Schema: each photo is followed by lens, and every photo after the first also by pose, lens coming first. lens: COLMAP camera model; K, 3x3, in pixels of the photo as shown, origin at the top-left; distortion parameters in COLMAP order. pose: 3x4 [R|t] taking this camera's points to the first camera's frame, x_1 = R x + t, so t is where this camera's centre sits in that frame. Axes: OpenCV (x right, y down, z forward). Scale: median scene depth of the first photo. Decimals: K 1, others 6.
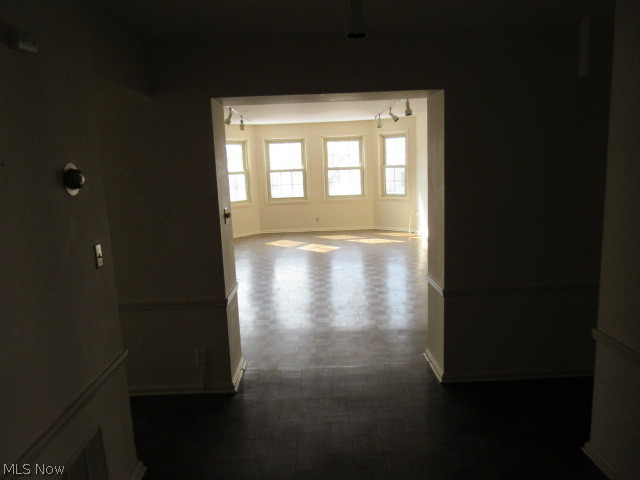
lens RADIAL K [[473.1, 0, 324.7], [0, 473.1, 242.0], [0, 0, 1]] dist [-0.006199, -0.007344]
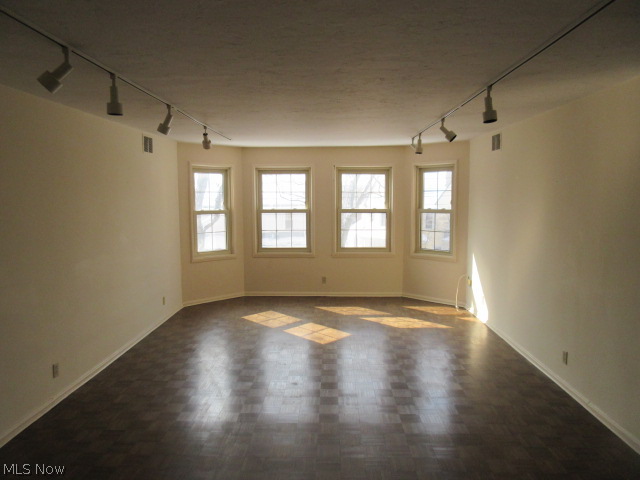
lens RADIAL K [[473.1, 0, 318.4], [0, 473.1, 242.9], [0, 0, 1]] dist [-0.006199, -0.007344]
pose [[0.997557, 0.041623, -0.056107, 0.014393], [-0.045647, 0.996327, -0.072447, -0.052918], [0.052885, 0.074831, 0.995793, 0.287278]]
